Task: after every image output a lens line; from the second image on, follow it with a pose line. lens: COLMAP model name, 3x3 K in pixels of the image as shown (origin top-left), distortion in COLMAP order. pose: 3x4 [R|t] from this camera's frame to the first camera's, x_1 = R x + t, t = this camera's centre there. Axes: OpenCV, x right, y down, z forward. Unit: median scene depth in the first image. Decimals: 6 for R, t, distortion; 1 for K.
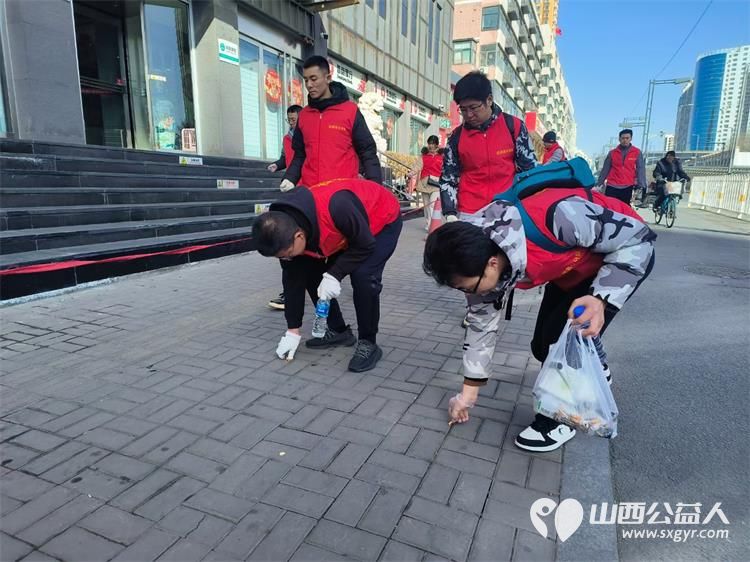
lens RADIAL K [[501.0, 0, 375.0], [0, 501.0, 281.0], [0, 0, 1]] dist [0.085245, -0.076999]
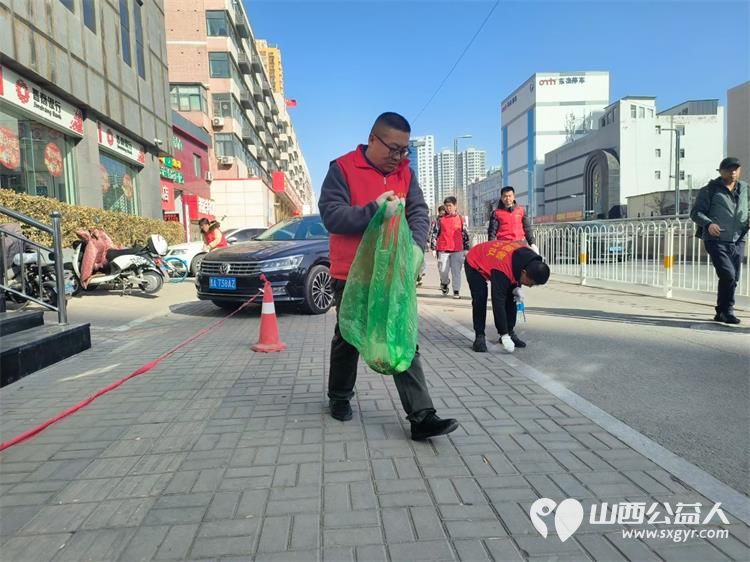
lens RADIAL K [[501.0, 0, 375.0], [0, 501.0, 281.0], [0, 0, 1]] dist [0.085245, -0.076999]
pose [[0.885093, -0.074304, 0.459445, 0.029651], [0.131640, 0.986831, -0.094001, -0.029375], [-0.446410, 0.143681, 0.883218, 0.145531]]
